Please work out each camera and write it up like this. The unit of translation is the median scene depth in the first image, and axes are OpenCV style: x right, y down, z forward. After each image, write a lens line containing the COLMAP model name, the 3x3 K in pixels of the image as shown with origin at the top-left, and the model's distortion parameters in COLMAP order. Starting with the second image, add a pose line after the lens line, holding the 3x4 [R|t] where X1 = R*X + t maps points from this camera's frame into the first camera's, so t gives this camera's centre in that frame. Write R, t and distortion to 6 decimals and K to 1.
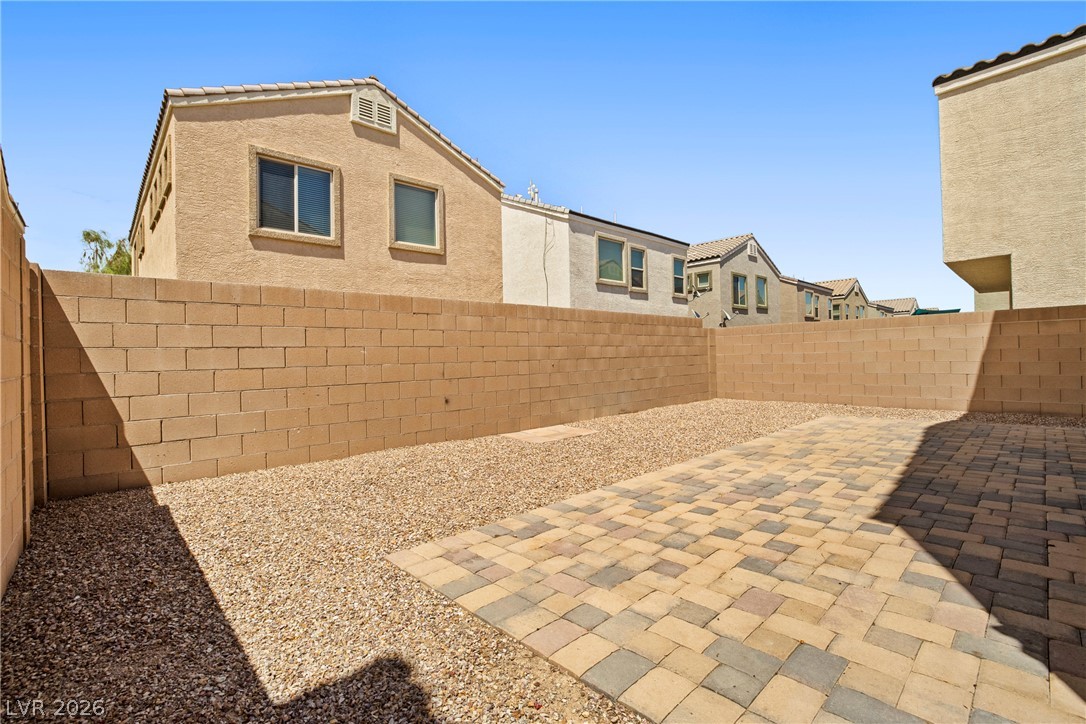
lens RADIAL K [[485.3, 0, 526.4], [0, 485.3, 356.5], [0, 0, 1]] dist [-0.027930, 0.000705]
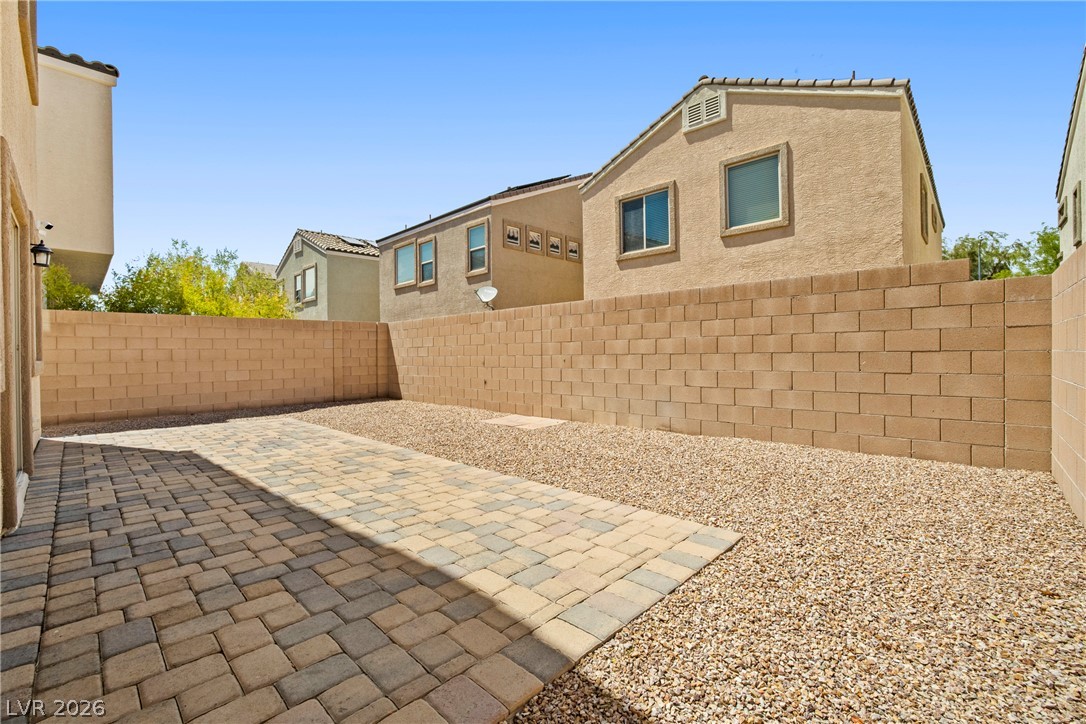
lens RADIAL K [[469.3, 0, 540.4], [0, 469.3, 353.9], [0, 0, 1]] dist [-0.045580, 0.014064]
pose [[0.060683, 0.022575, -0.997902, 0.687588], [0.012193, 0.999653, 0.023356, -0.013108], [0.998083, -0.013585, 0.060387, 0.598745]]
